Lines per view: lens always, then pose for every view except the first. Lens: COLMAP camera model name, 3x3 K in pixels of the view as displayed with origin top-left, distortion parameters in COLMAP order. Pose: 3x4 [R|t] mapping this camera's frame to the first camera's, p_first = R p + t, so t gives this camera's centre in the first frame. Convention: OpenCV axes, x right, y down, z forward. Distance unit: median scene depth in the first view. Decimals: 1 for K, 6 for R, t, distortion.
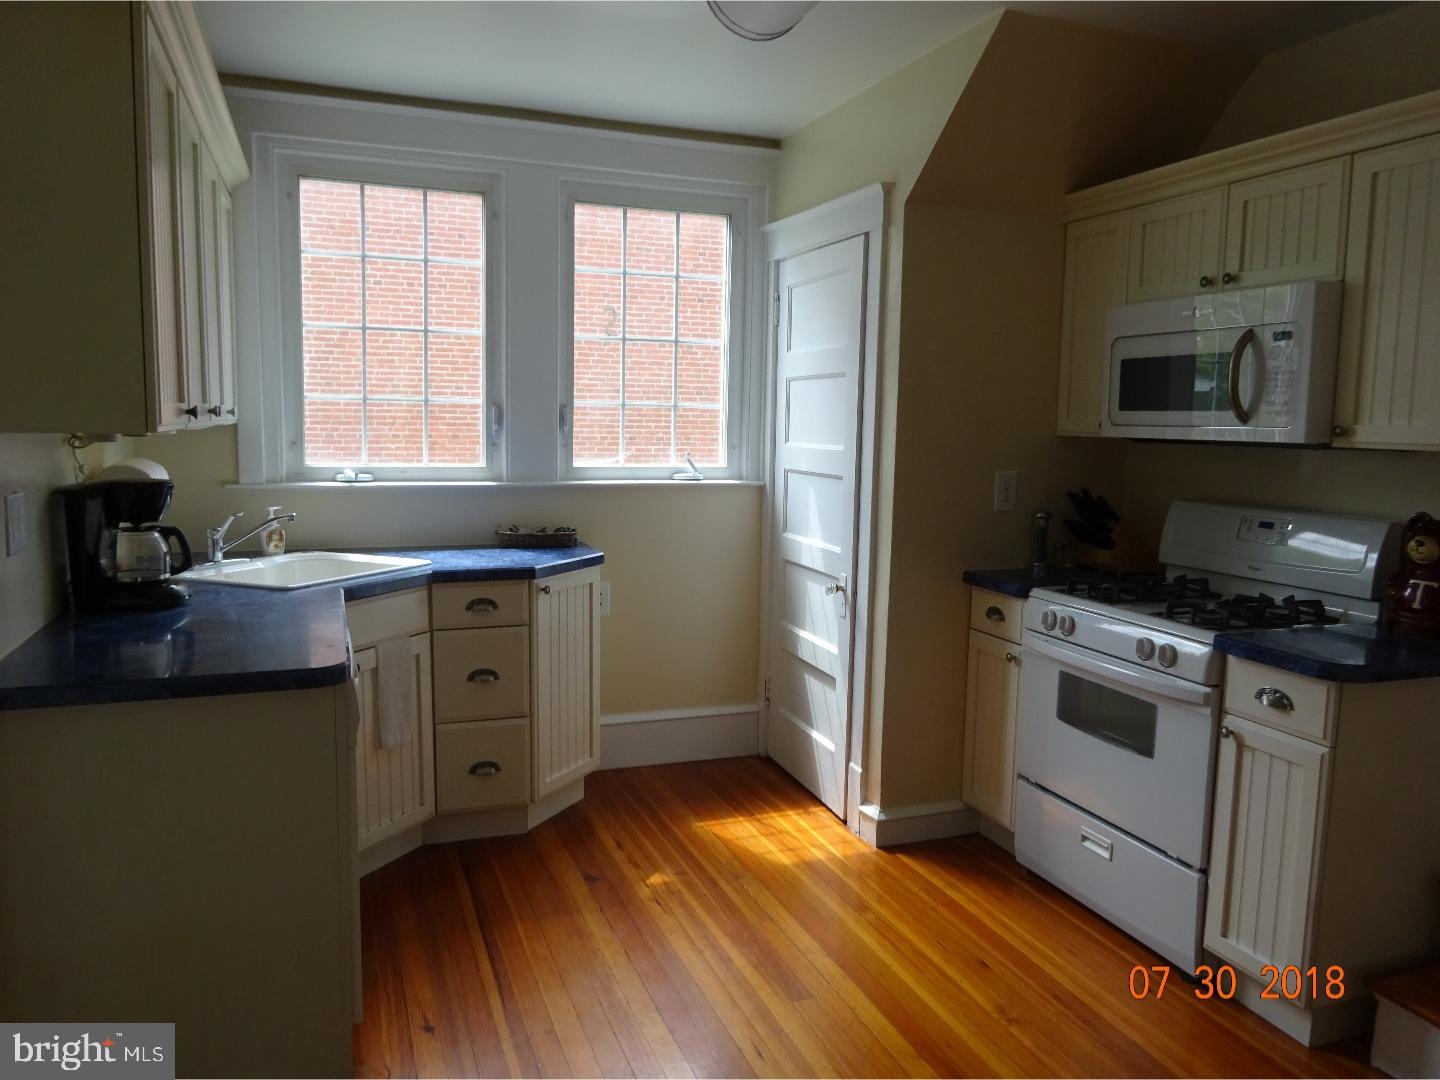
lens RADIAL K [[1067.0, 0, 733.2], [0, 1067.0, 537.5], [0, 0, 1]] dist [0.000823, -0.003898]
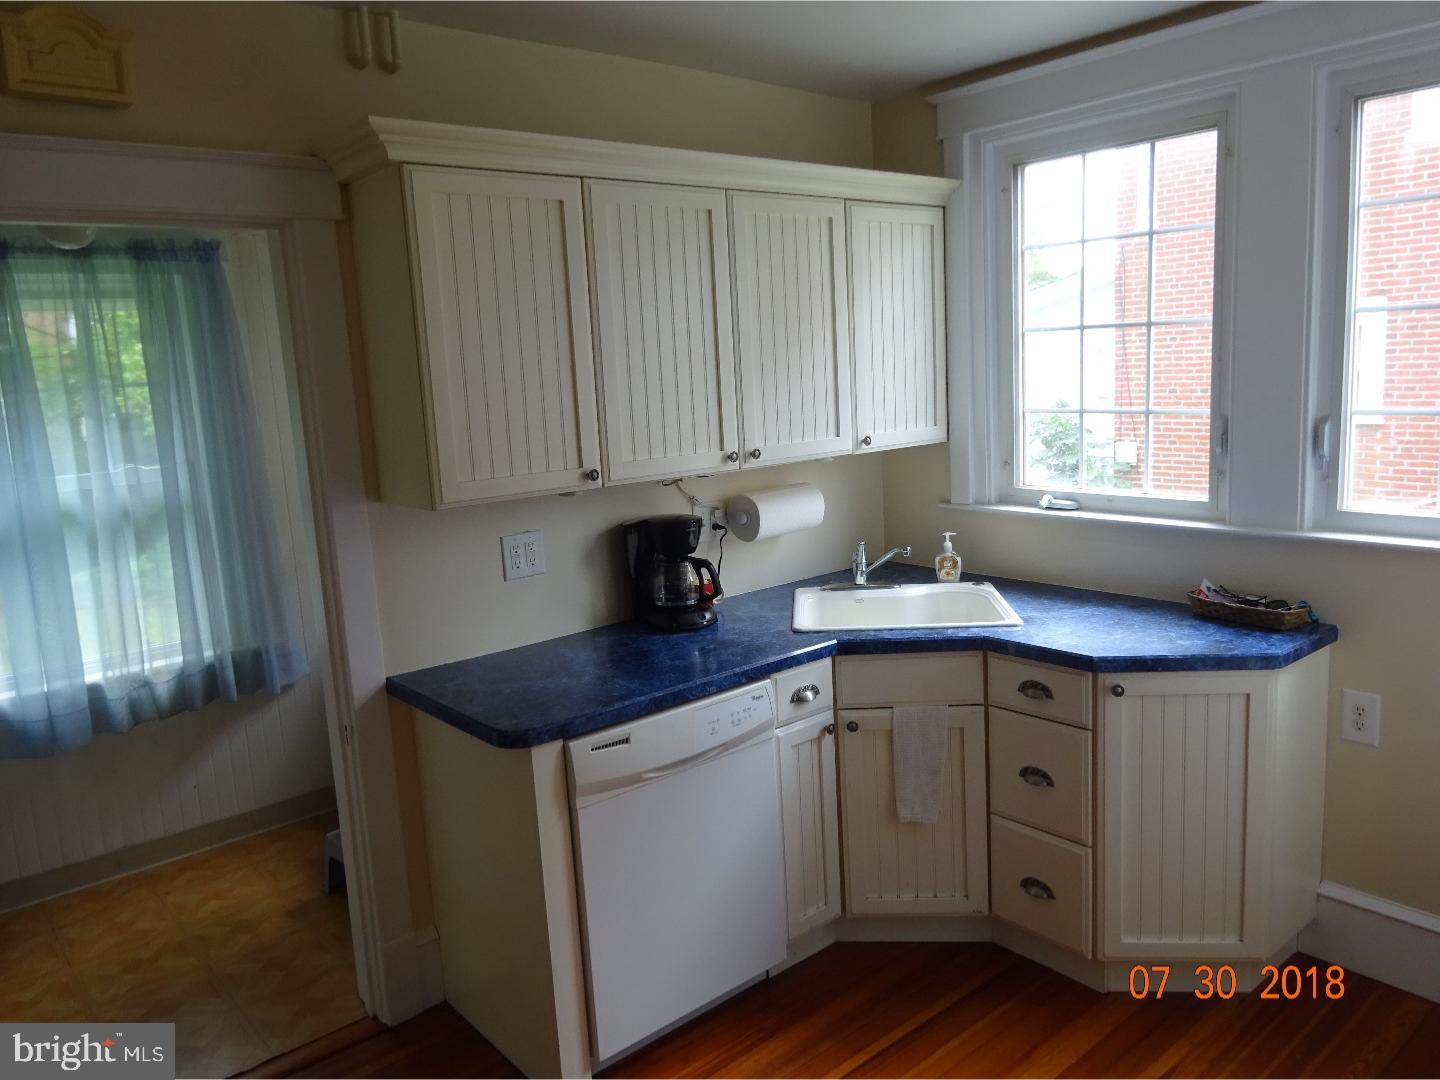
lens RADIAL K [[1067.0, 0, 723.0], [0, 1067.0, 538.6], [0, 0, 1]] dist [0.000823, -0.003898]
pose [[0.327911, 0.120800, -0.936953, 0.425572], [-0.048742, 0.992633, 0.110920, -0.127233], [0.943450, 0.009297, 0.331383, 0.522293]]
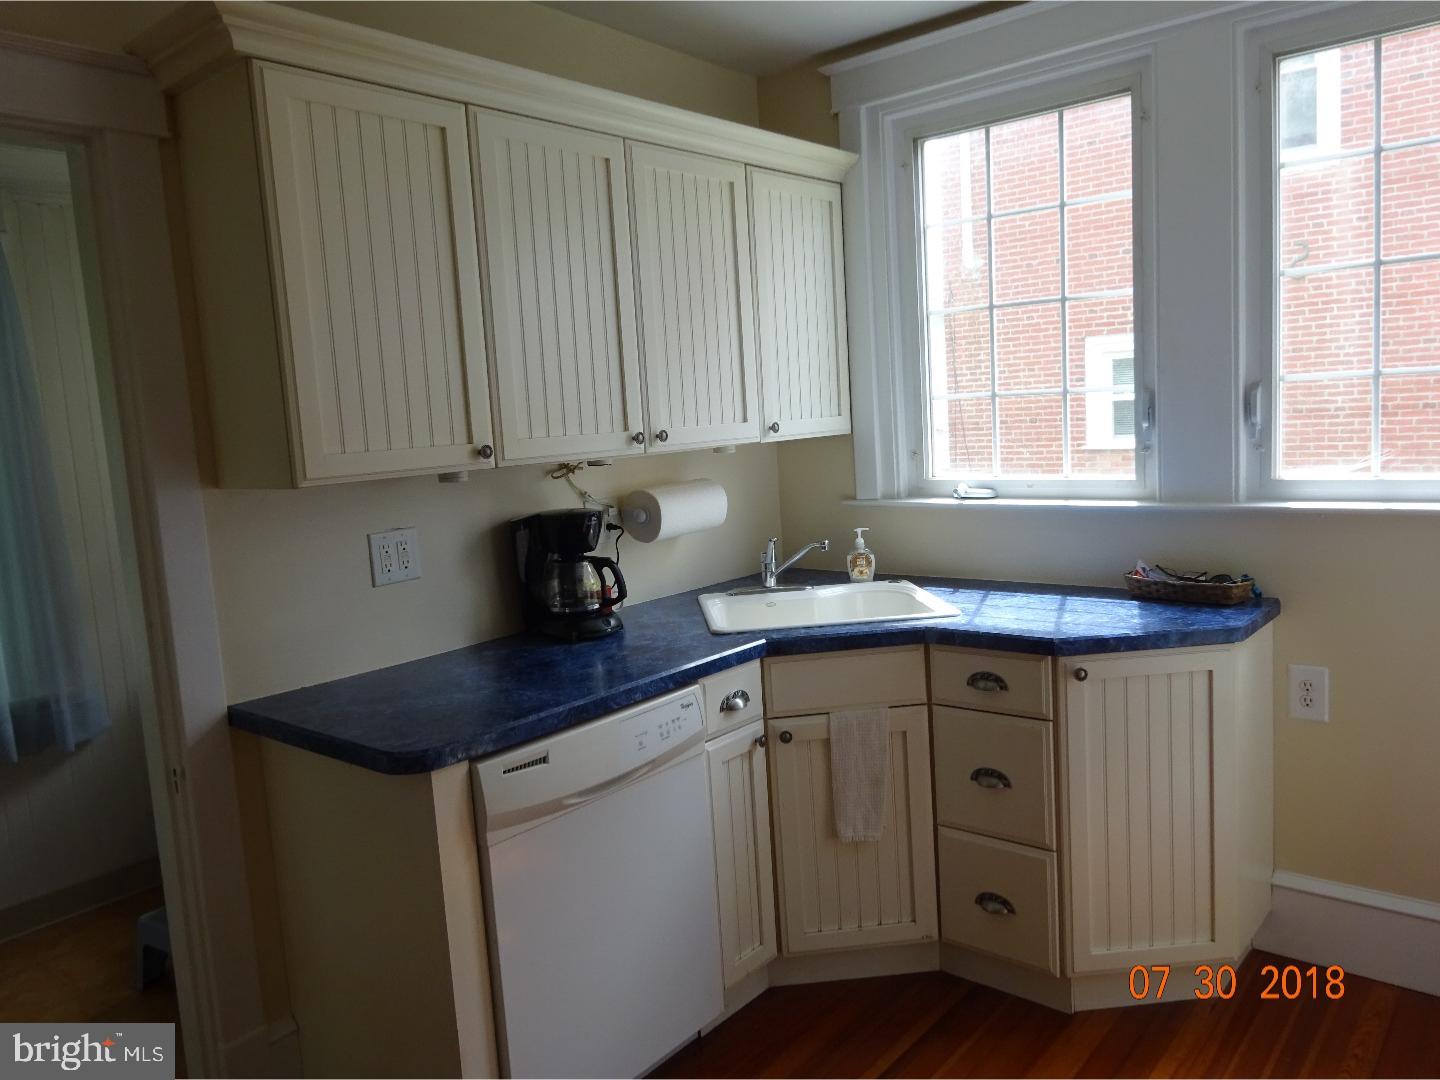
lens RADIAL K [[1067.0, 0, 724.8], [0, 1067.0, 538.8], [0, 0, 1]] dist [0.000823, -0.003898]
pose [[0.484912, 0.059947, -0.872506, 0.308253], [-0.030710, 0.998200, 0.051516, -0.066003], [0.874023, 0.001814, 0.485880, 0.498808]]
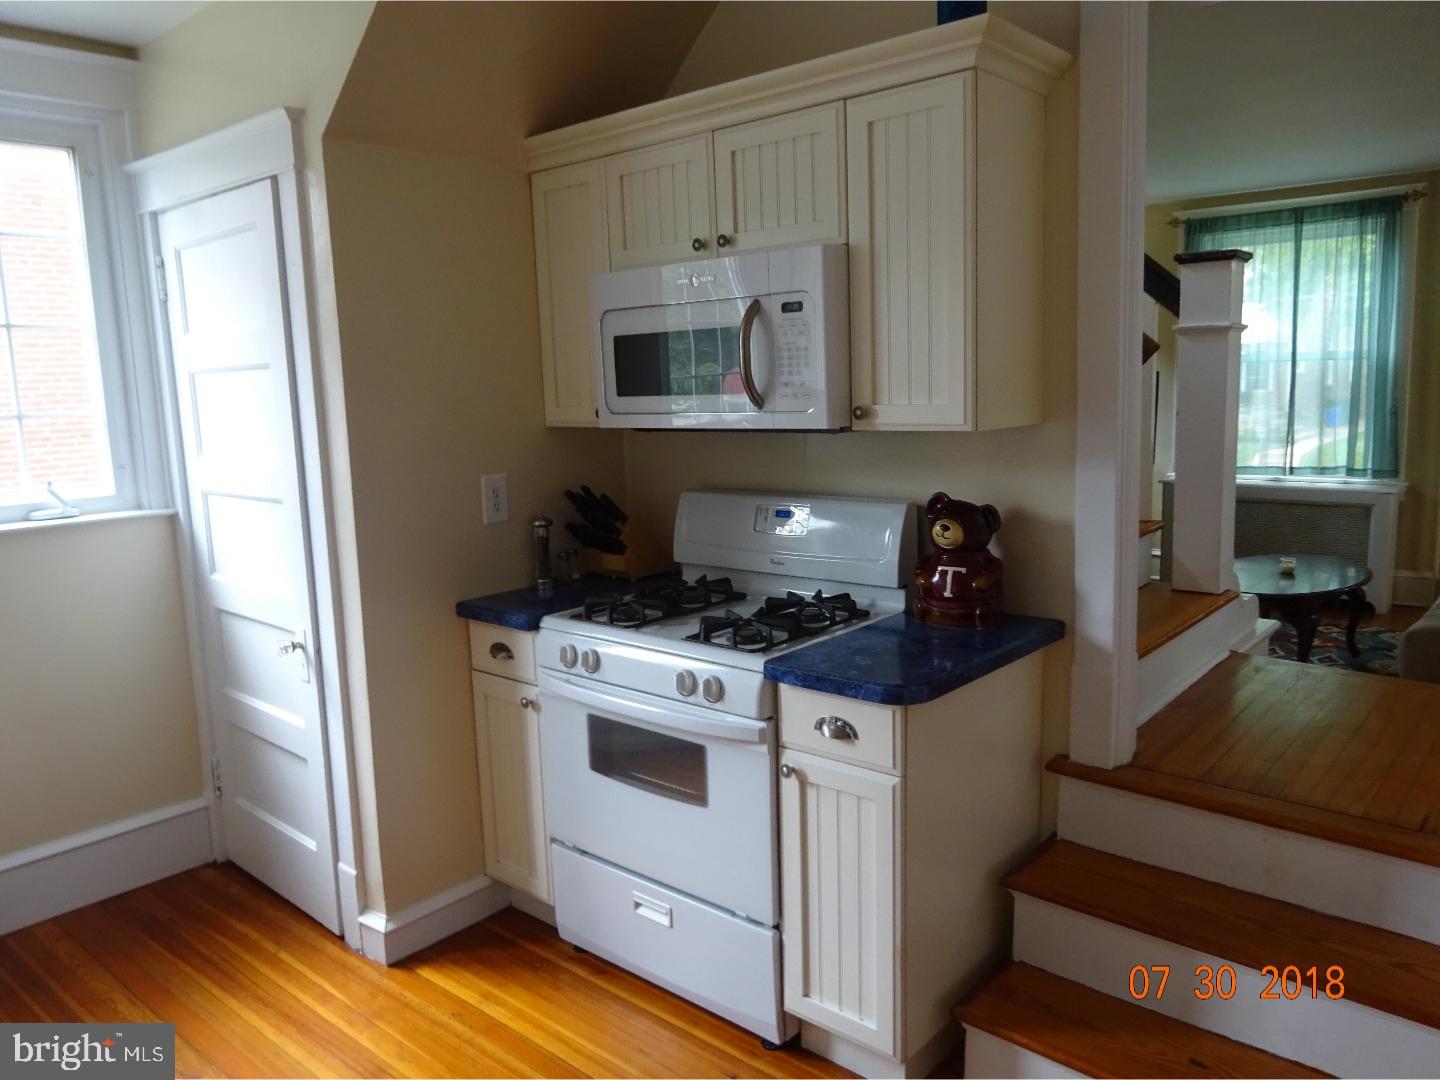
lens RADIAL K [[1067.0, 0, 724.5], [0, 1067.0, 535.2], [0, 0, 1]] dist [0.000823, -0.003898]
pose [[0.883905, -0.118145, 0.452497, 0.037061], [0.103239, 0.992988, 0.057598, -0.047181], [-0.456129, -0.004196, 0.889904, 0.194132]]
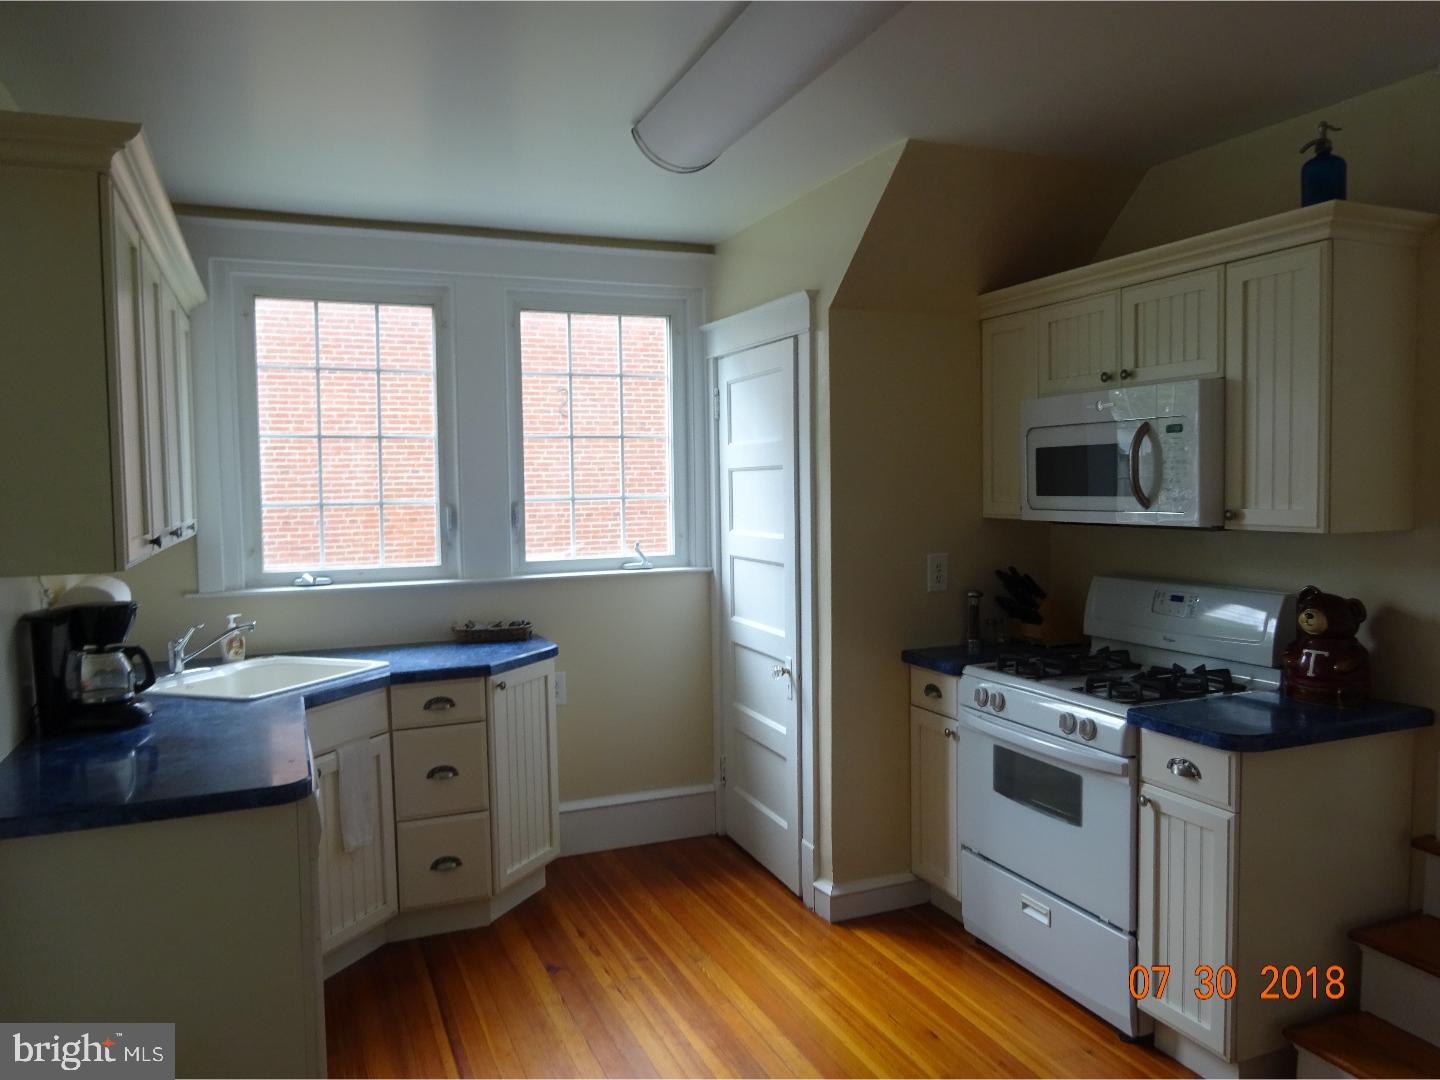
lens RADIAL K [[1067.0, 0, 734.9], [0, 1067.0, 534.2], [0, 0, 1]] dist [0.000823, -0.003898]
pose [[0.998611, -0.037455, 0.037050, 0.018114], [0.039647, 0.997391, -0.060323, -0.026768], [-0.034694, 0.061708, 0.997491, -0.050960]]
